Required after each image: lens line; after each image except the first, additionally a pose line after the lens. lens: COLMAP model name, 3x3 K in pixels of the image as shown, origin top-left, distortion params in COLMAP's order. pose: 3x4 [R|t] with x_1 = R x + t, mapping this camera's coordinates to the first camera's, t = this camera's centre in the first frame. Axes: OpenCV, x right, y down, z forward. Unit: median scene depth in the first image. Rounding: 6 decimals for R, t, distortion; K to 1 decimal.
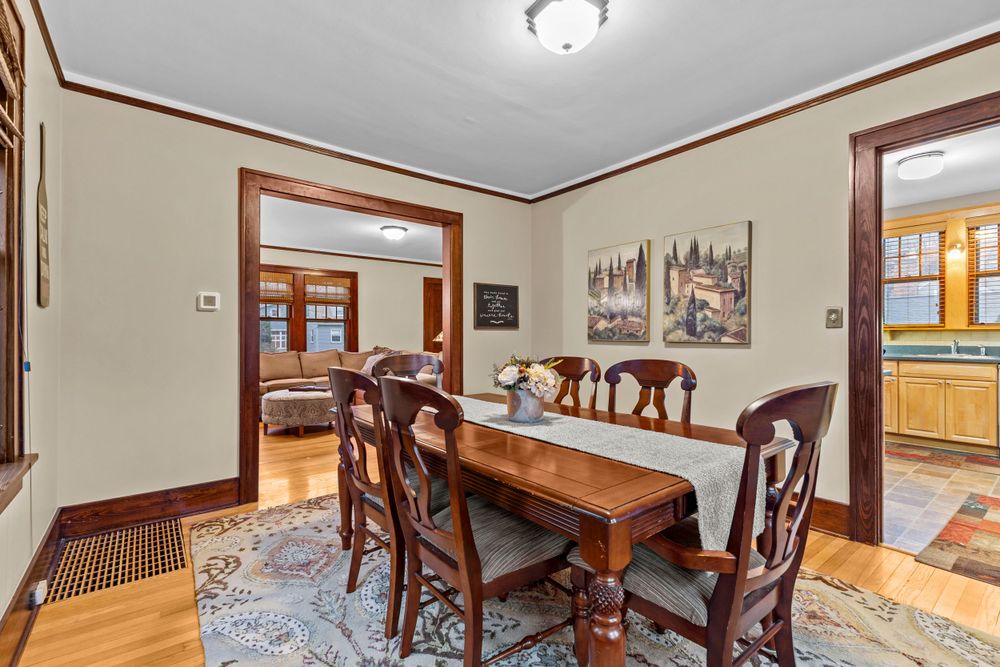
lens RADIAL K [[443.1, 0, 497.6], [0, 443.1, 335.2], [0, 0, 1]] dist [0.002609, 0.000415]
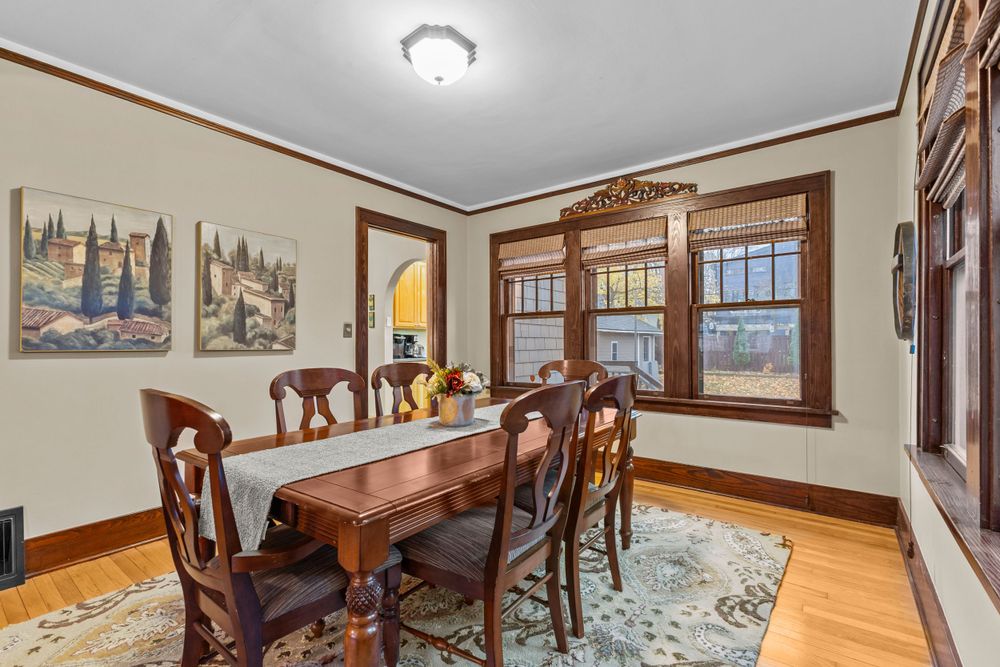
lens RADIAL K [[443.1, 0, 497.6], [0, 443.1, 335.2], [0, 0, 1]] dist [0.002609, 0.000415]
pose [[-0.243314, 0.020648, 0.969728, -0.586023], [0.002967, 0.999785, -0.020544, 0.005475], [-0.969943, -0.002122, -0.243323, 0.722330]]
